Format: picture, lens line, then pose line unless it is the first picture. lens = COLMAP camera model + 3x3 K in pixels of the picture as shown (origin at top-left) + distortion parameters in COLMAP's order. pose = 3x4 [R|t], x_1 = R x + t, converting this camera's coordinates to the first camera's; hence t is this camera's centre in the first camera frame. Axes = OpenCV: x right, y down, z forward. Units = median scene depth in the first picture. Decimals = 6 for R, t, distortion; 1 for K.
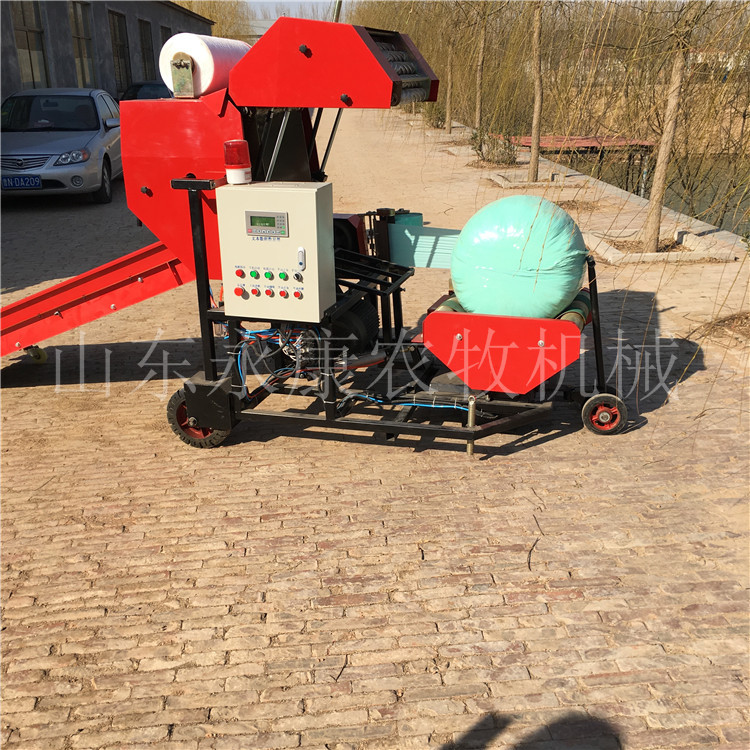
lens RADIAL K [[854.5, 0, 375.0], [0, 854.5, 375.0], [0, 0, 1]] dist [0.031302, 0.025172]
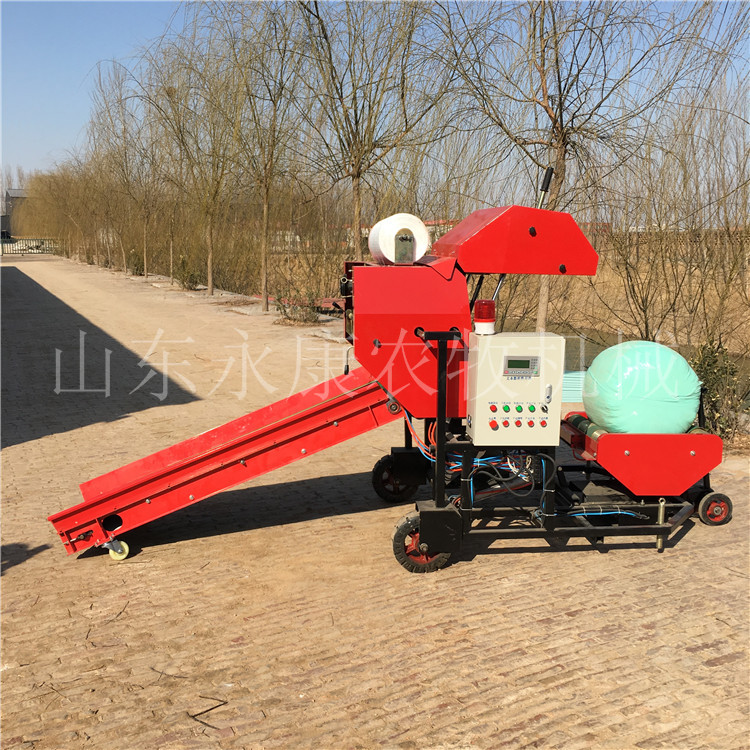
lens RADIAL K [[856.1, 0, 388.8], [0, 856.1, 373.9], [0, 0, 1]] dist [0.098538, -0.062090]
pose [[0.926724, -0.033100, 0.374283, -0.694968], [0.100740, 0.981531, -0.162631, 0.011516], [-0.361987, 0.188419, 0.912942, -0.033713]]
